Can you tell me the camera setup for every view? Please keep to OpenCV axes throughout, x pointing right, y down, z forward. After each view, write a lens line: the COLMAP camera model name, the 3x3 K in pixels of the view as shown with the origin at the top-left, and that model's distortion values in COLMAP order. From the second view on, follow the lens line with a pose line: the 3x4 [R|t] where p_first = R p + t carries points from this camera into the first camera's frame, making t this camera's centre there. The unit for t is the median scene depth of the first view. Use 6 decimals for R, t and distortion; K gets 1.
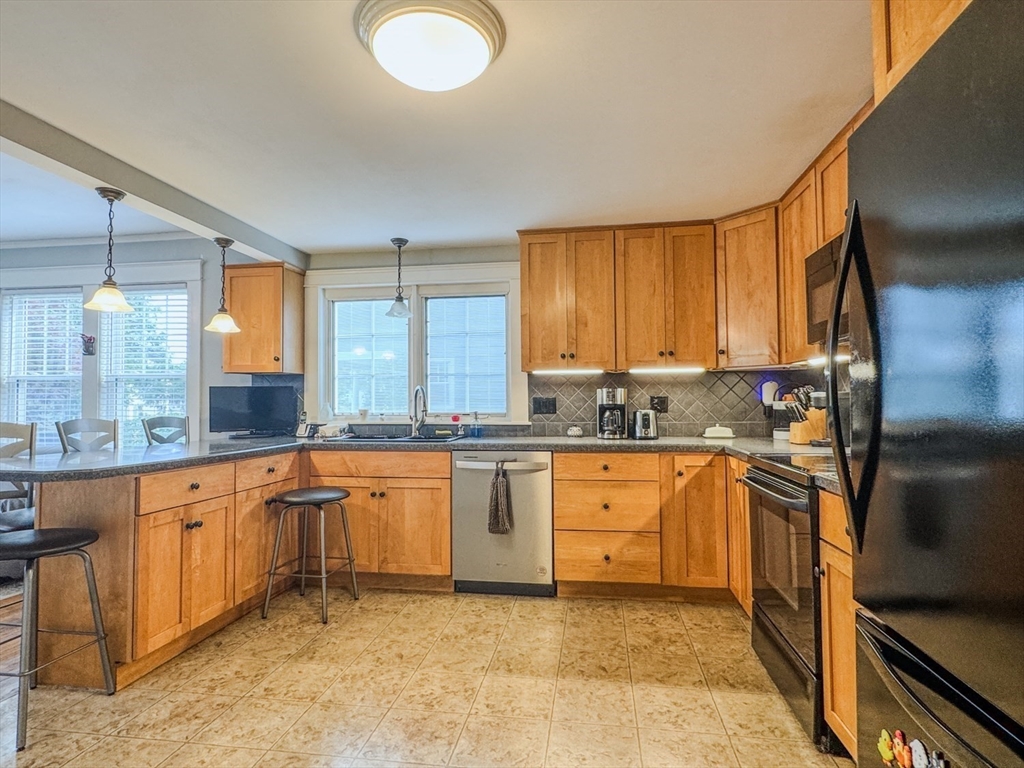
lens RADIAL K [[556.9, 0, 512.0], [0, 556.9, 384.0], [0, 0, 1]] dist [-0.003849, 0.001681]
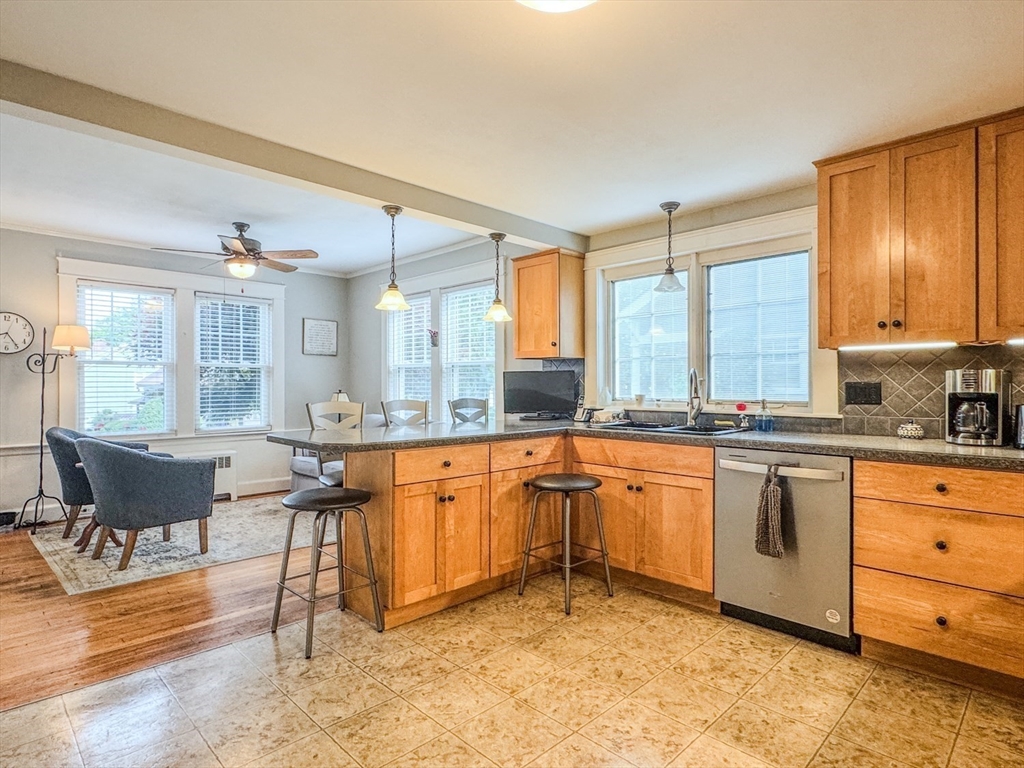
lens RADIAL K [[555.4, 0, 510.7], [0, 555.4, 384.7], [0, 0, 1]] dist [-0.005782, 0.002677]
pose [[0.802193, 0.005075, -0.597043, 0.139258], [0.016210, 0.999410, 0.030275, -0.002896], [0.596844, -0.033964, 0.801638, 0.147884]]
